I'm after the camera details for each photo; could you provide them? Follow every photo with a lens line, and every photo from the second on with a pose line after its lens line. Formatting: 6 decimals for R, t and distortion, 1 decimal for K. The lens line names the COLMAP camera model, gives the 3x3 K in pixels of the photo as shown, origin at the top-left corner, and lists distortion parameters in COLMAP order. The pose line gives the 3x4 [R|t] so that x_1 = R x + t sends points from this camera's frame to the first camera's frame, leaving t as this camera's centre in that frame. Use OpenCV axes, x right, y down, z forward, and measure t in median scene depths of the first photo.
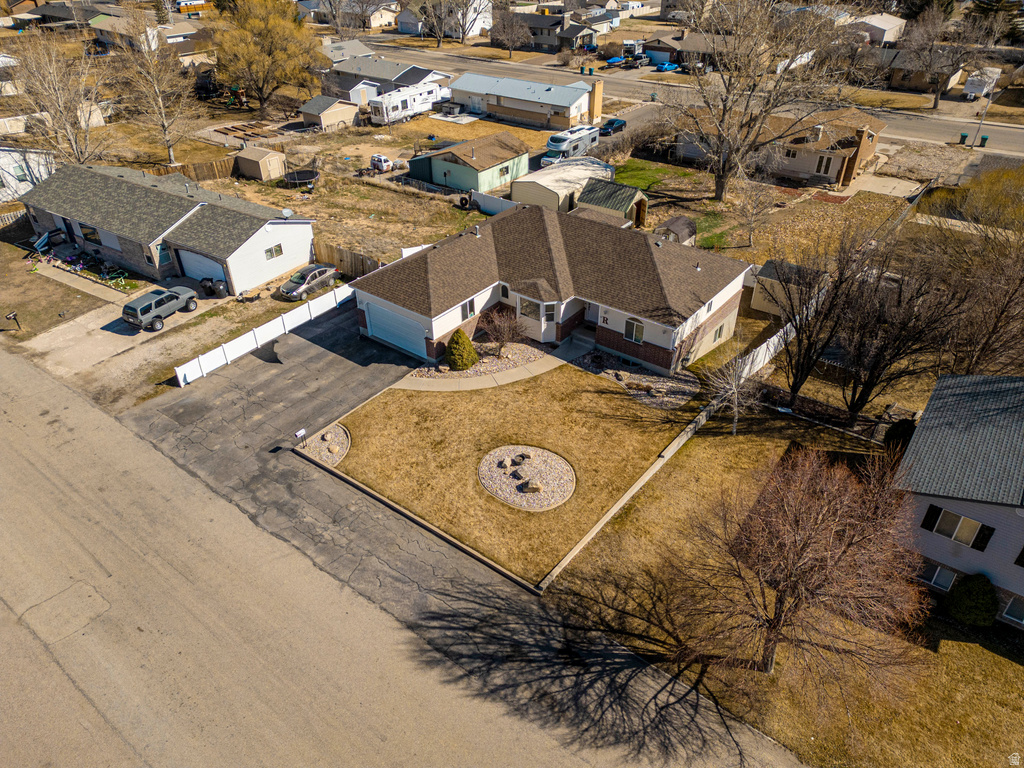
lens RADIAL K [[709.7, 0, 513.6], [0, 709.7, 384.2], [0, 0, 1]] dist [0.095619, -0.089360]
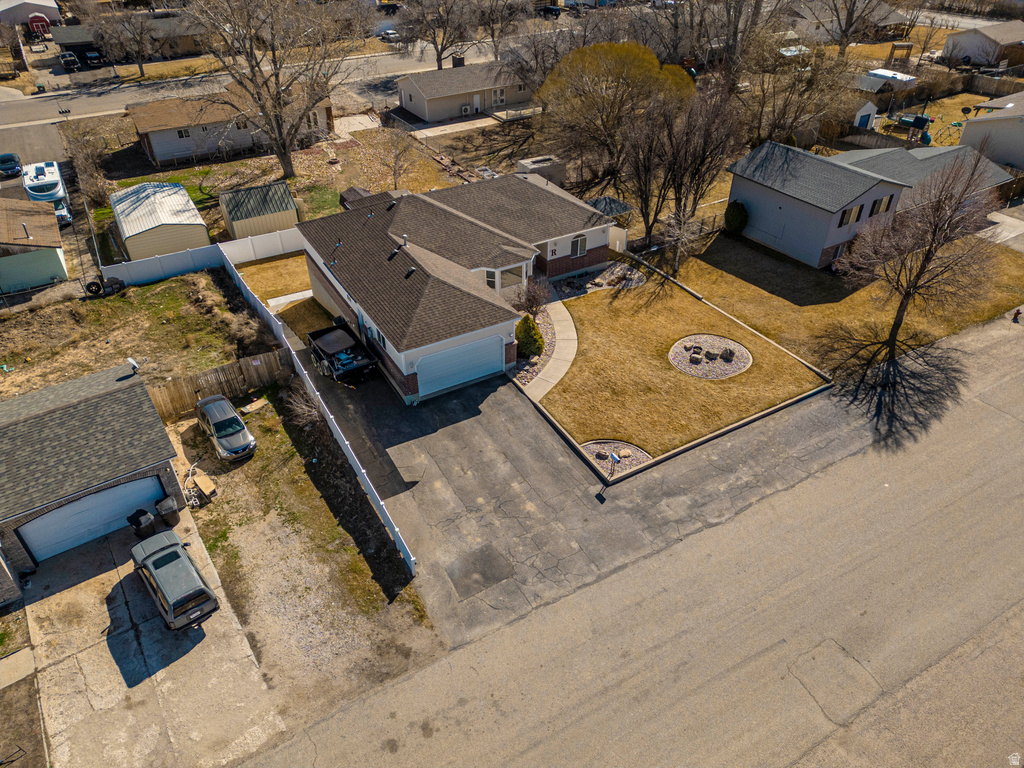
lens RADIAL K [[709.7, 0, 513.6], [0, 709.7, 384.2], [0, 0, 1]] dist [0.095619, -0.089360]
pose [[0.375725, -0.543254, 0.750803, -0.930965], [0.523365, 0.792986, 0.311868, -0.340762], [-0.764800, 0.275768, 0.582265, 0.521820]]
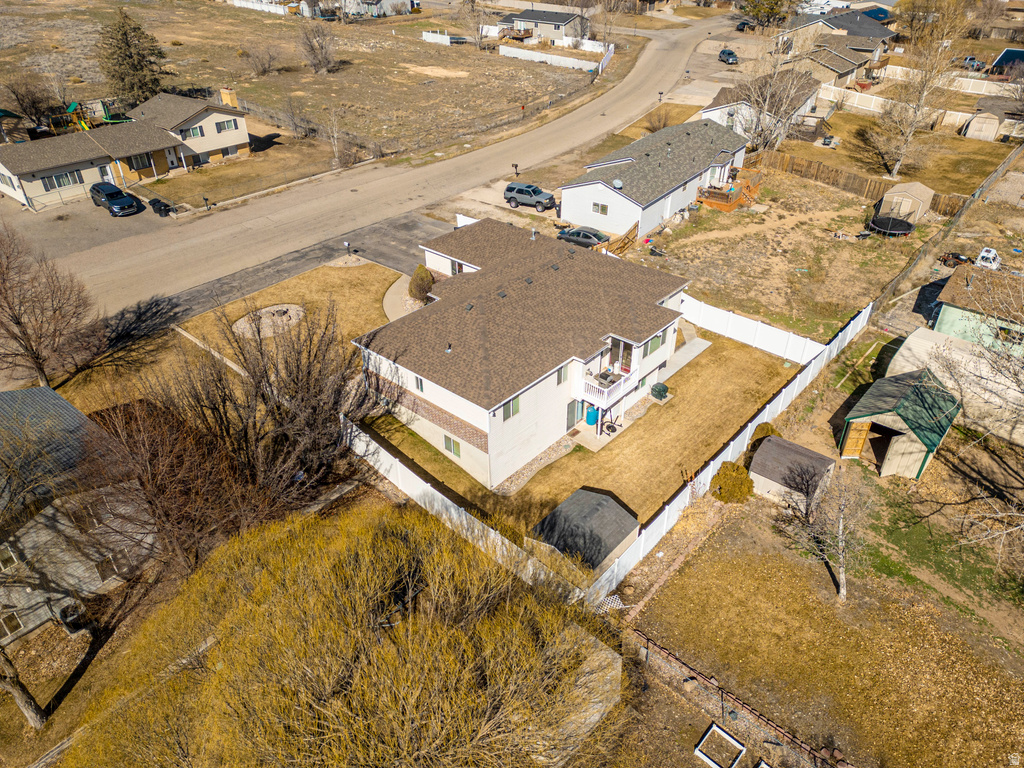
lens RADIAL K [[709.7, 0, 513.6], [0, 709.7, 384.2], [0, 0, 1]] dist [0.095619, -0.089360]
pose [[-0.059141, 0.557585, -0.828011, 1.111297], [-0.557875, 0.669384, 0.490612, -0.674001], [0.827815, 0.490942, 0.271475, 0.981706]]
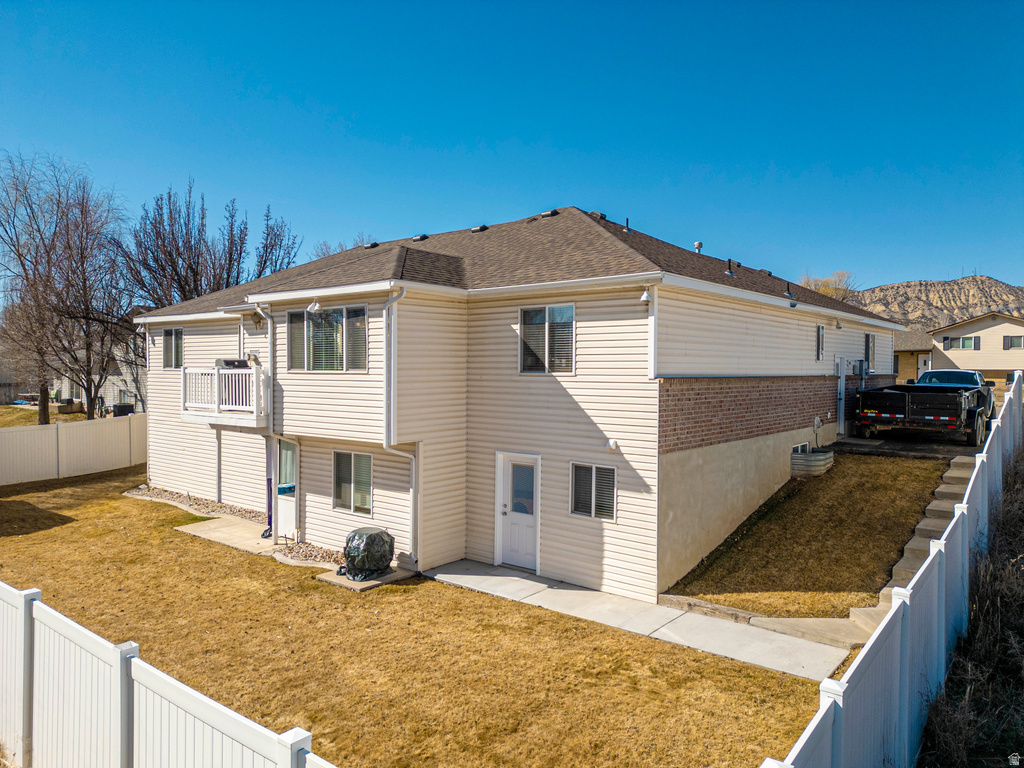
lens RADIAL K [[714.3, 0, 517.4], [0, 714.3, 385.7], [0, 0, 1]] dist [0.086159, -0.084509]
pose [[-0.999850, 0.002491, 0.017150, 0.069377], [0.012063, 0.810531, 0.585571, -0.506832], [-0.012443, 0.585690, -0.810440, 1.732221]]
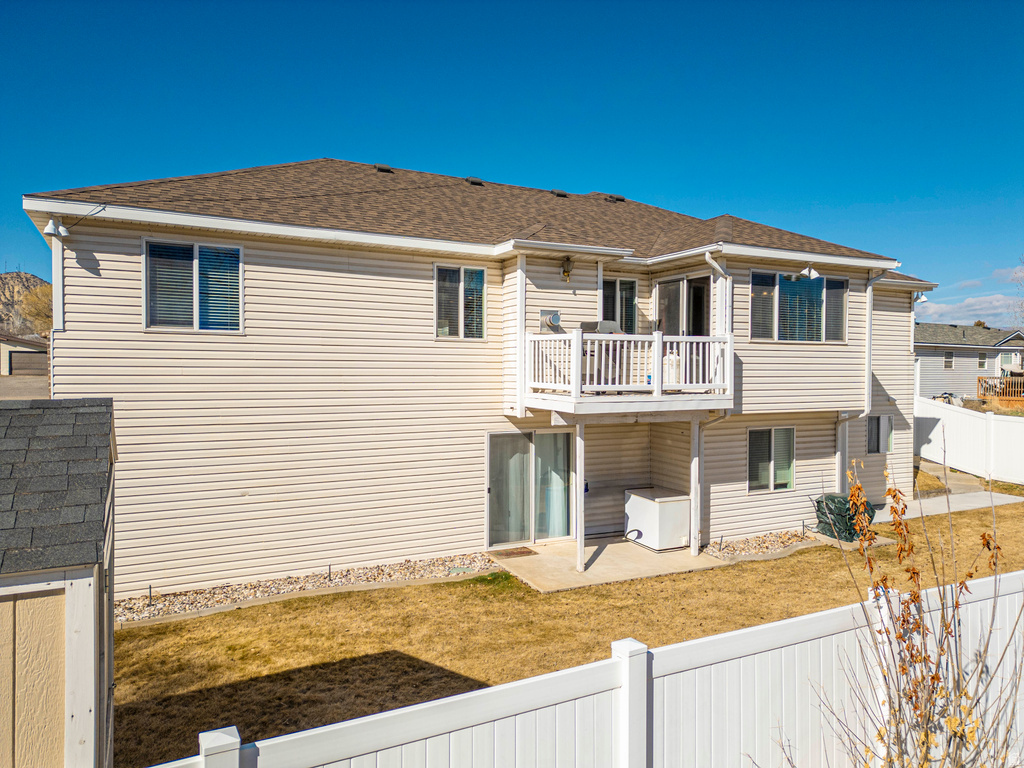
lens RADIAL K [[709.7, 0, 513.6], [0, 709.7, 384.2], [0, 0, 1]] dist [0.095619, -0.089360]
pose [[-0.414022, 0.023899, -0.909953, 0.555513], [-0.514916, 0.818194, 0.255772, -0.295810], [0.750631, 0.574445, -0.326444, 1.447768]]
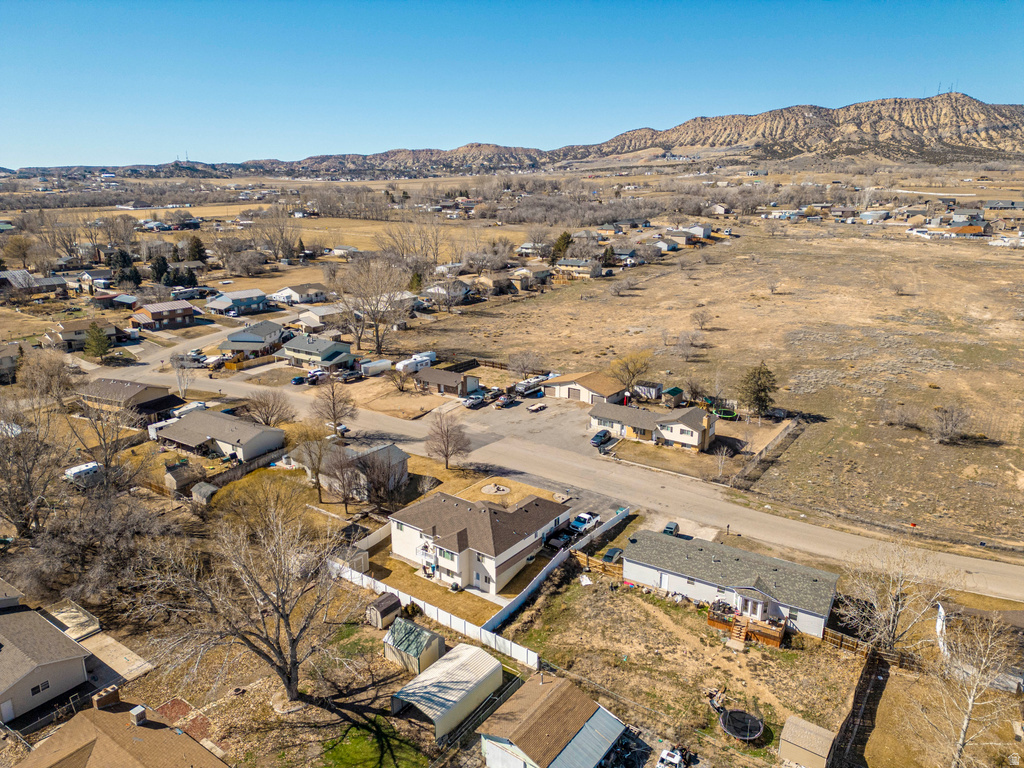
lens RADIAL K [[709.7, 0, 513.6], [0, 709.7, 384.2], [0, 0, 1]] dist [0.095619, -0.089360]
pose [[-0.999778, 0.013050, -0.016571, -0.014963], [-0.004354, 0.641017, 0.767515, -2.481893], [0.020639, 0.767416, -0.640817, 2.502364]]
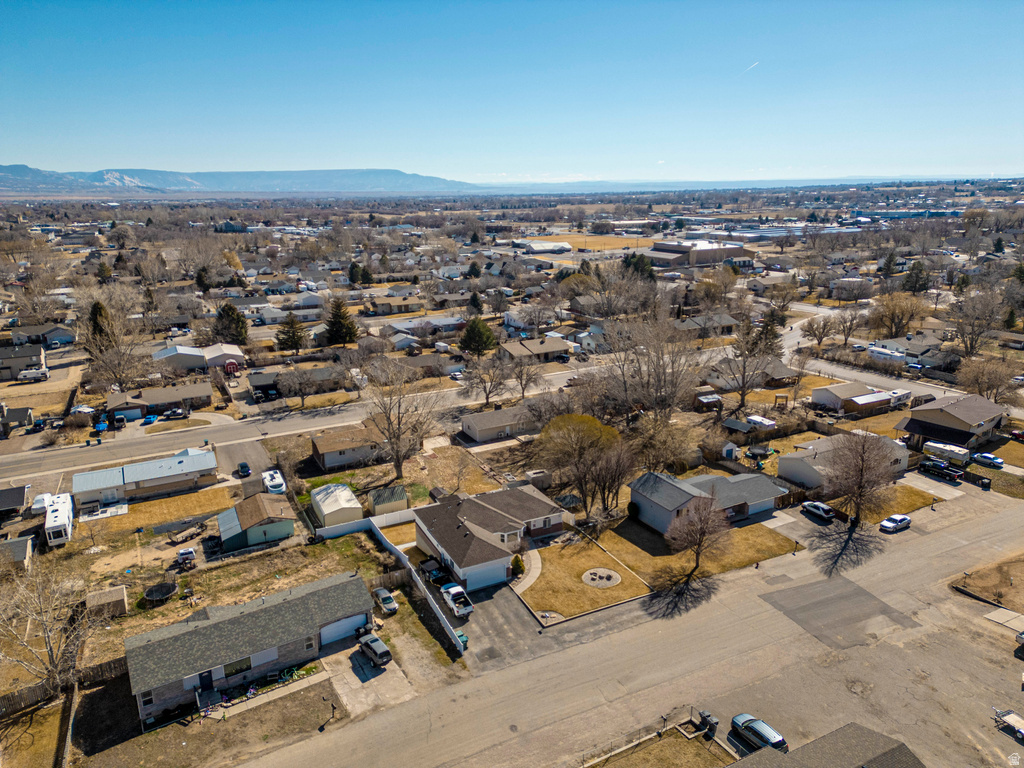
lens RADIAL K [[709.7, 0, 513.6], [0, 709.7, 384.2], [0, 0, 1]] dist [0.095619, -0.089360]
pose [[0.433661, -0.241916, 0.867995, -1.987918], [0.513482, 0.857923, -0.017433, -0.531197], [-0.740456, 0.453260, 0.496267, -0.323467]]
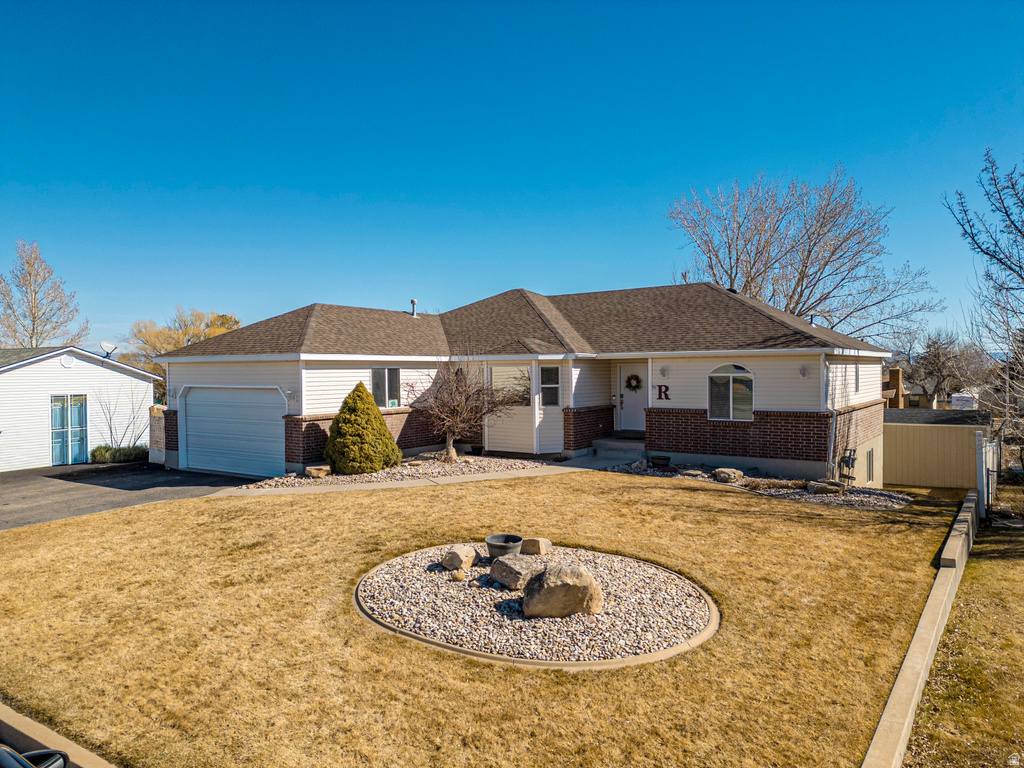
lens RADIAL K [[709.7, 0, 513.6], [0, 709.7, 384.2], [0, 0, 1]] dist [0.095619, -0.089360]
pose [[0.998296, 0.000799, 0.058345, -0.004311], [0.031729, 0.831717, -0.554292, 0.198917], [-0.048969, 0.555199, 0.830275, 0.663371]]
